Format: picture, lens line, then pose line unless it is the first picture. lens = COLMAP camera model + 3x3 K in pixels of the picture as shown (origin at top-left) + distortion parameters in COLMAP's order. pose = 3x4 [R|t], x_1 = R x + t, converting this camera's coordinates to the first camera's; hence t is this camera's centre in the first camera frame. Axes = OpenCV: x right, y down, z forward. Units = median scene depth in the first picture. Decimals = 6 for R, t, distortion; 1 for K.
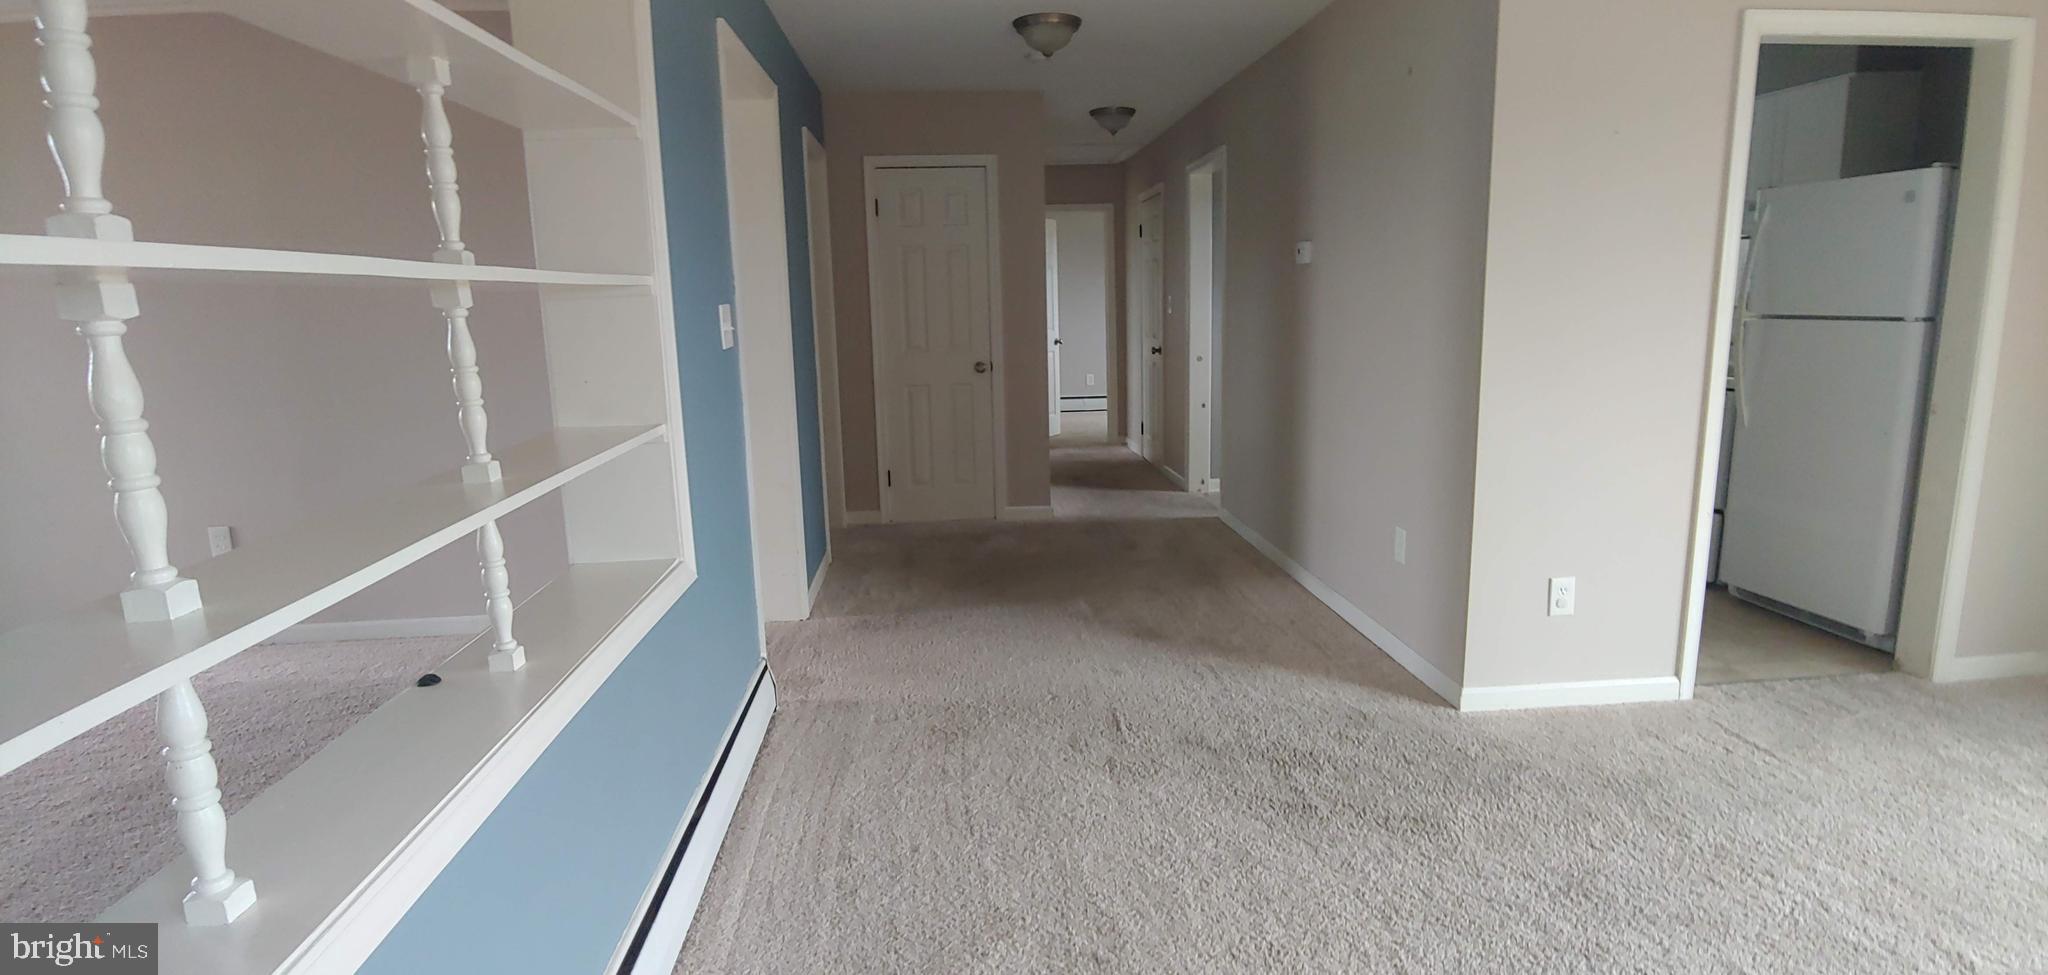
lens RADIAL K [[1020.0, 0, 1024.0], [0, 1020.0, 487.5], [0, 0, 1]] dist [-0.001748, -0.000388]
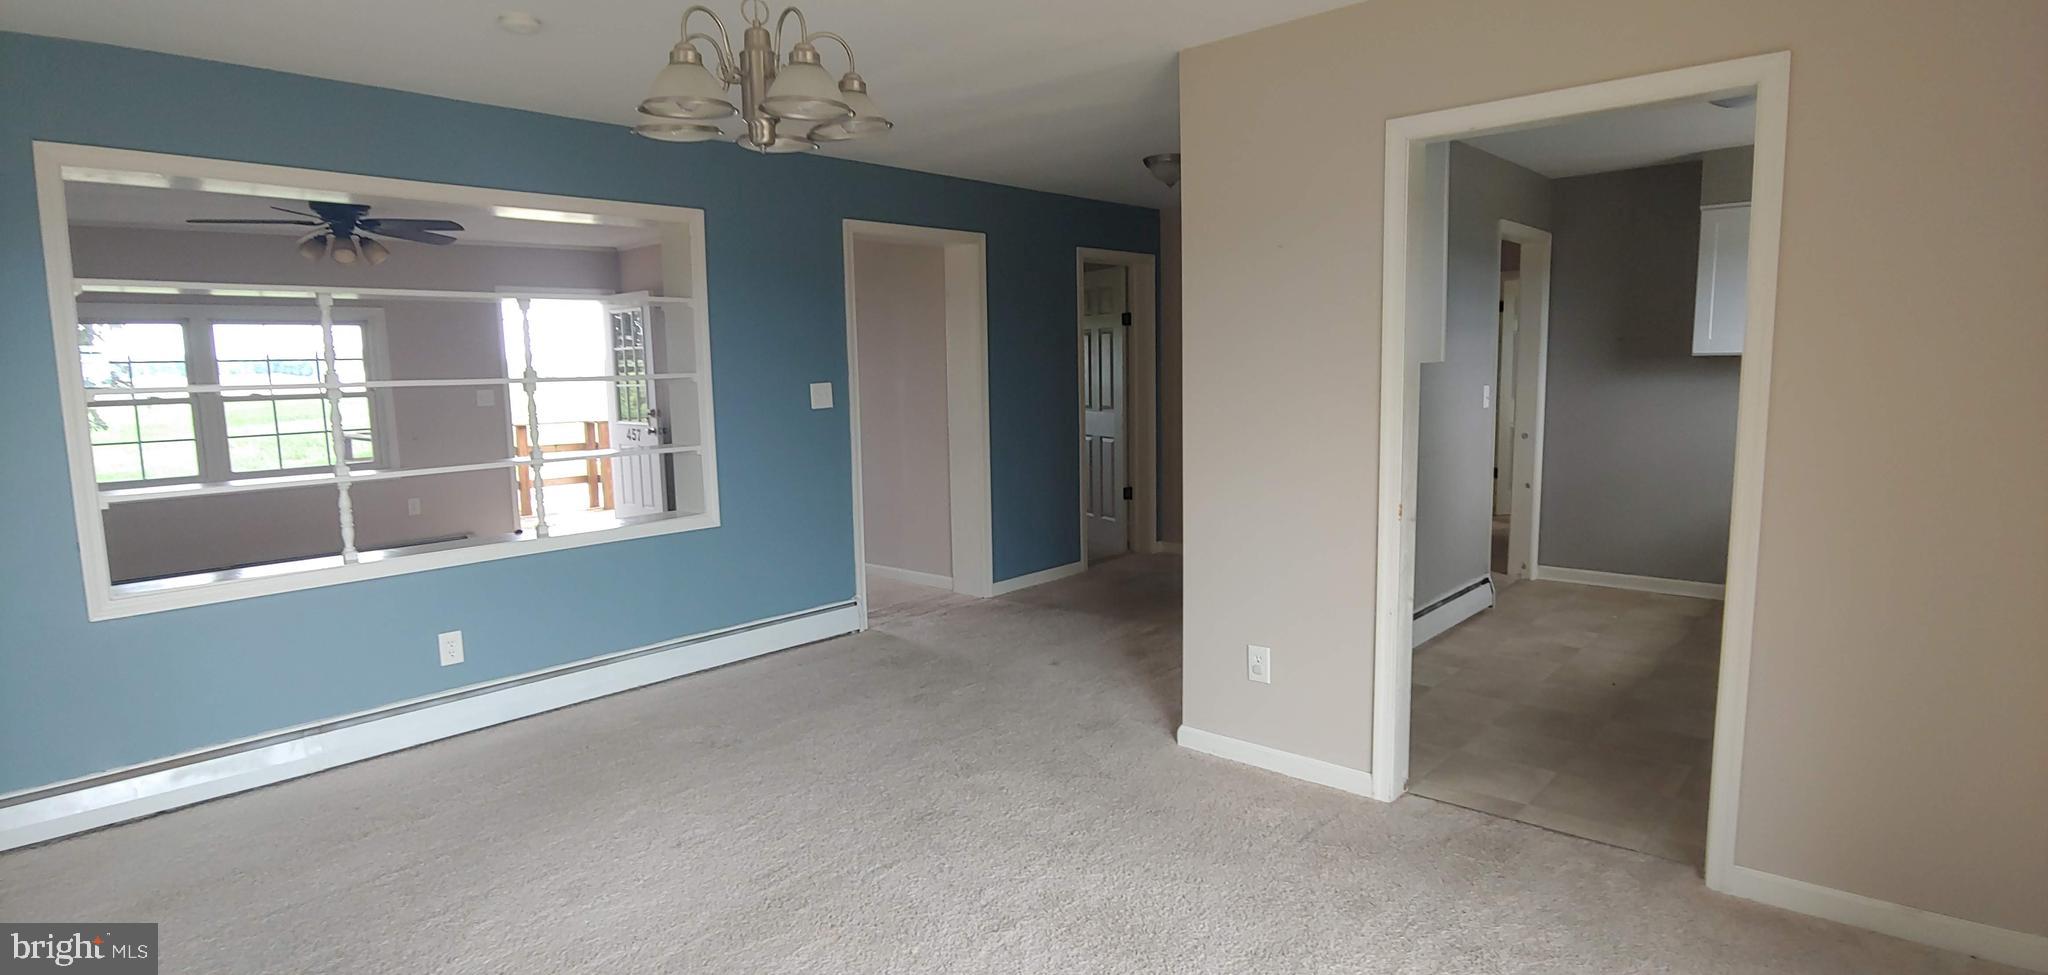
lens RADIAL K [[1020.0, 0, 1024.0], [0, 1020.0, 487.5], [0, 0, 1]] dist [-0.001748, -0.000388]
pose [[0.679252, 0.092984, -0.727991, 1.128457], [-0.126250, 0.991959, 0.008902, -0.057247], [0.722965, 0.085862, 0.685529, 0.061265]]
